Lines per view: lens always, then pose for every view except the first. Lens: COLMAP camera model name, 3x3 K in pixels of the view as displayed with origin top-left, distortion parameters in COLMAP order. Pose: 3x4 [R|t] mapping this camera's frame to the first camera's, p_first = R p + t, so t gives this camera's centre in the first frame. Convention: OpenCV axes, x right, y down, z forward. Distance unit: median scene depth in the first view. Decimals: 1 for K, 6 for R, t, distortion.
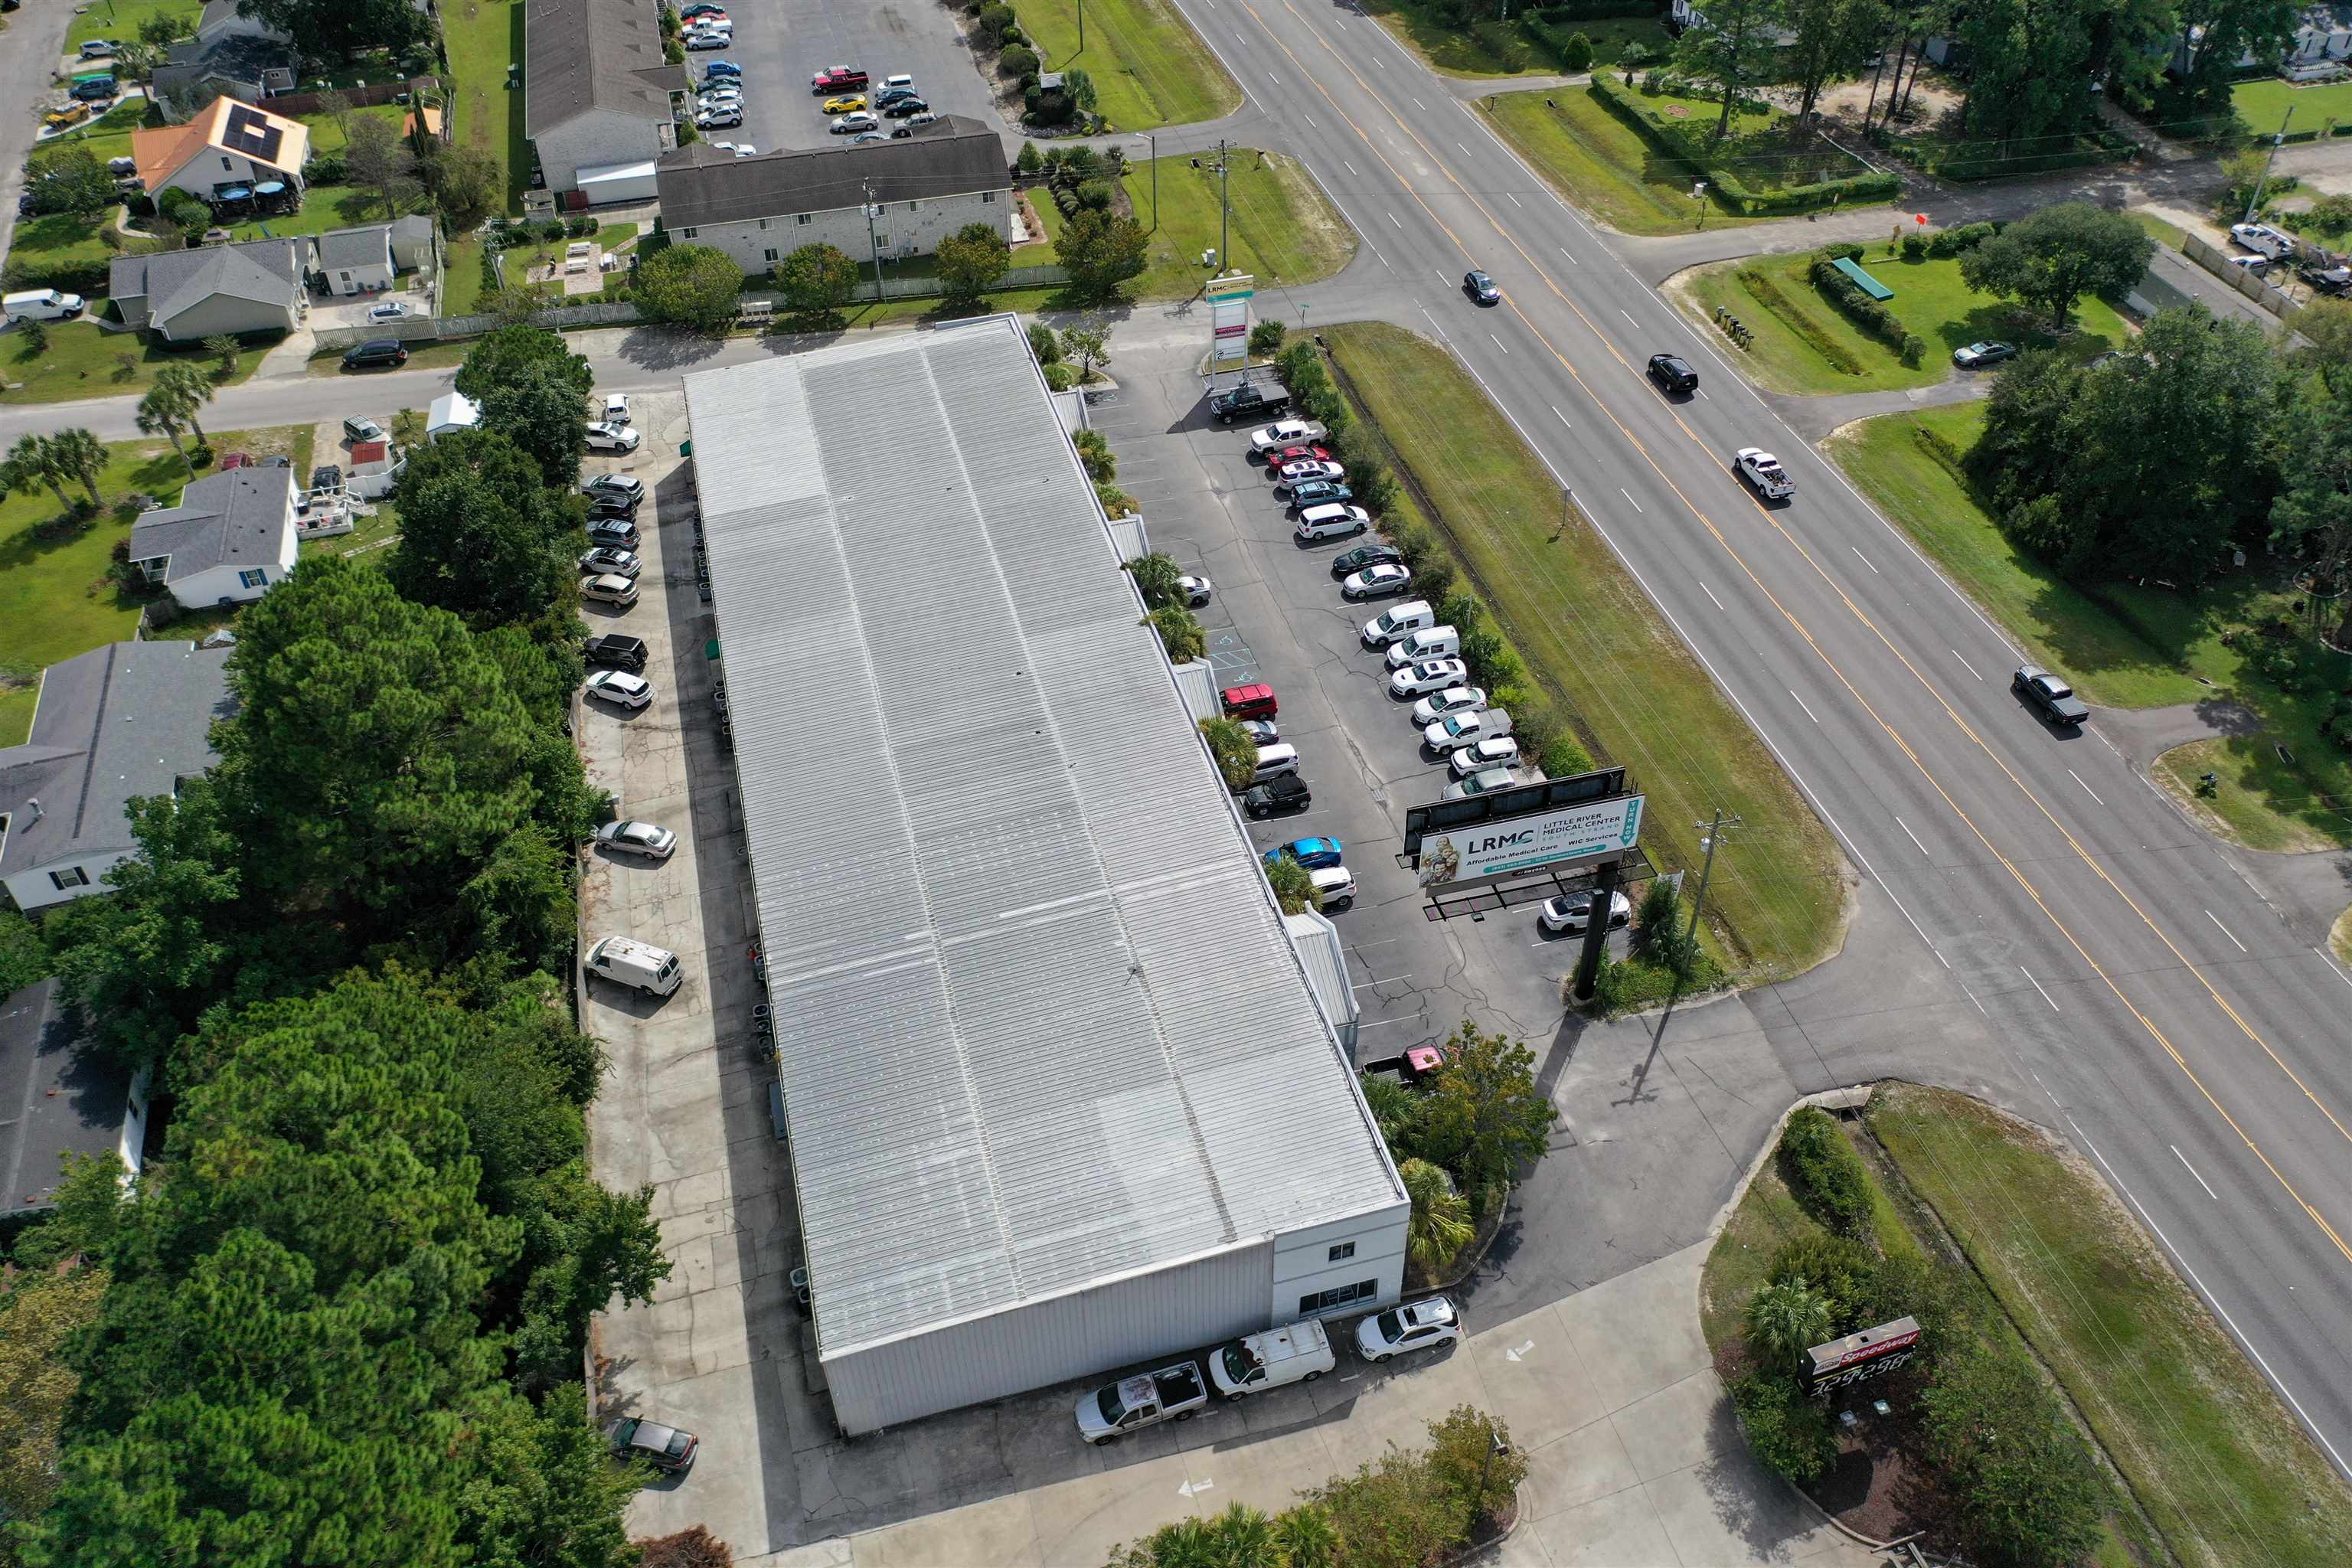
lens RADIAL K [[1841.1, 0, 1182.3], [0, 1841.1, 785.5], [0, 0, 1]] dist [-0.015338, 0.005406]
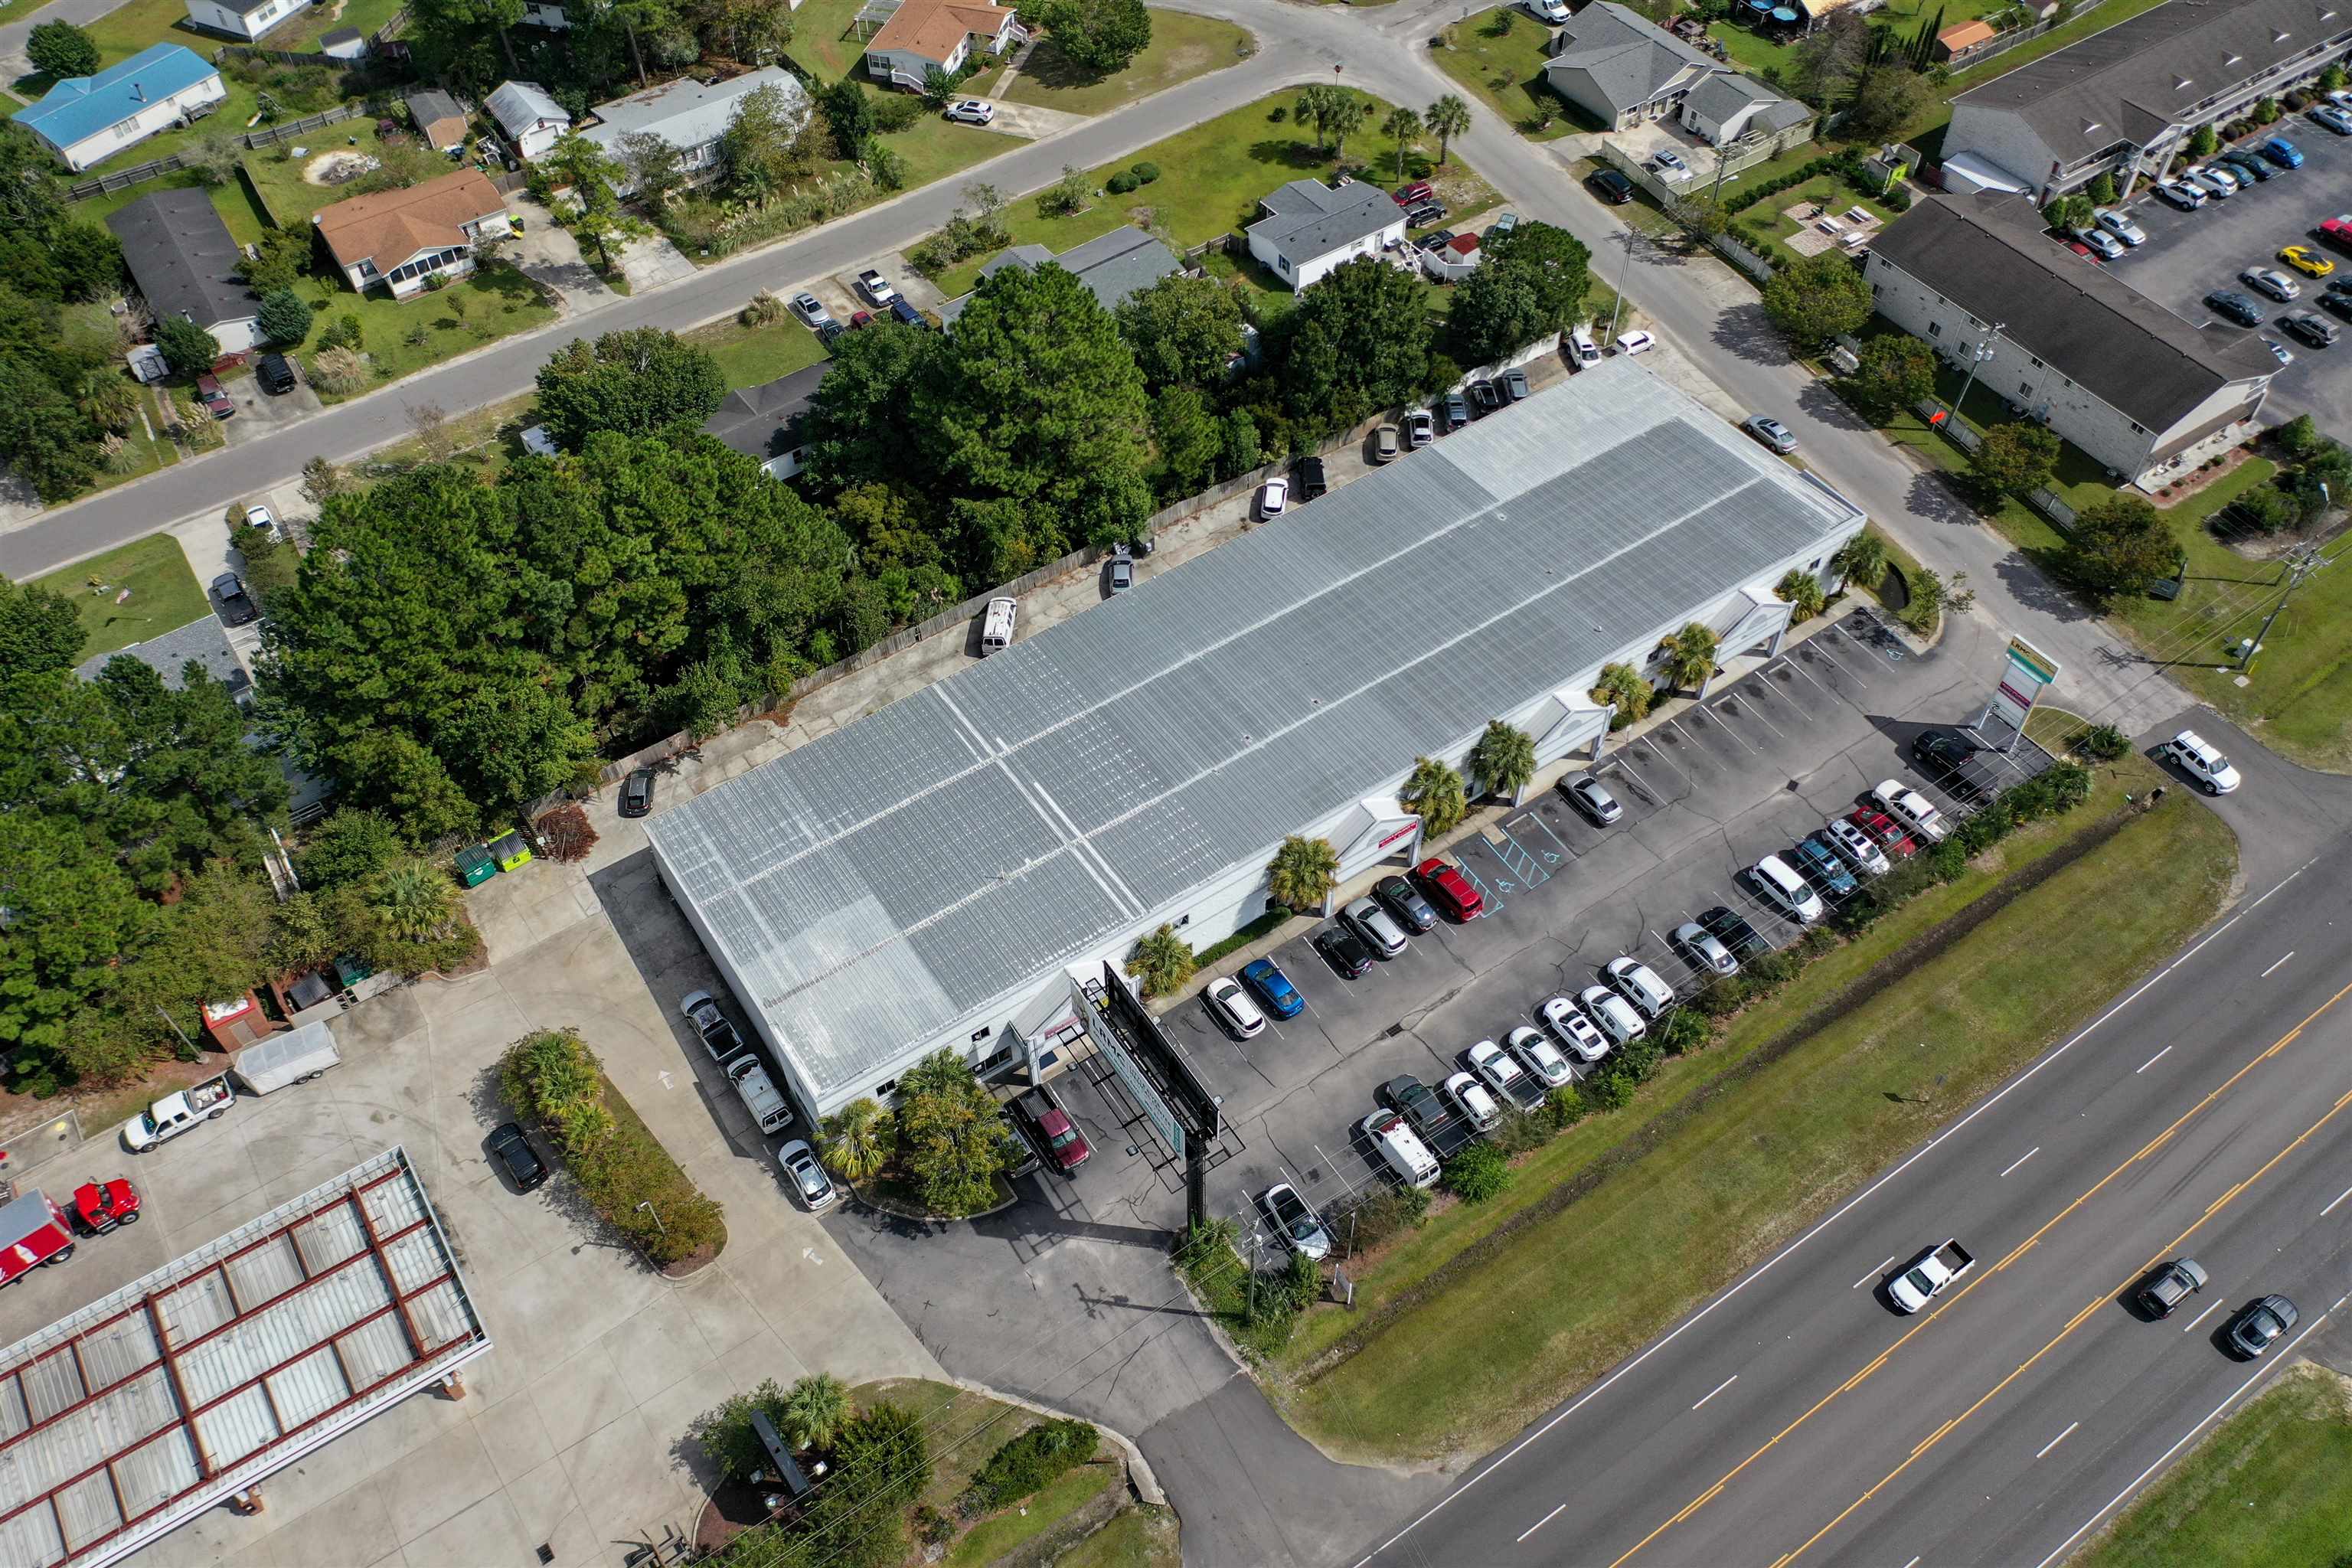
lens RADIAL K [[1841.1, 0, 1177.0], [0, 1841.1, 779.8], [0, 0, 1]] dist [-0.015338, 0.005406]
pose [[0.317186, 0.737307, -0.596466, 0.623928], [-0.618965, 0.637461, 0.458831, -0.520047], [0.718523, 0.223657, 0.658561, 0.203000]]
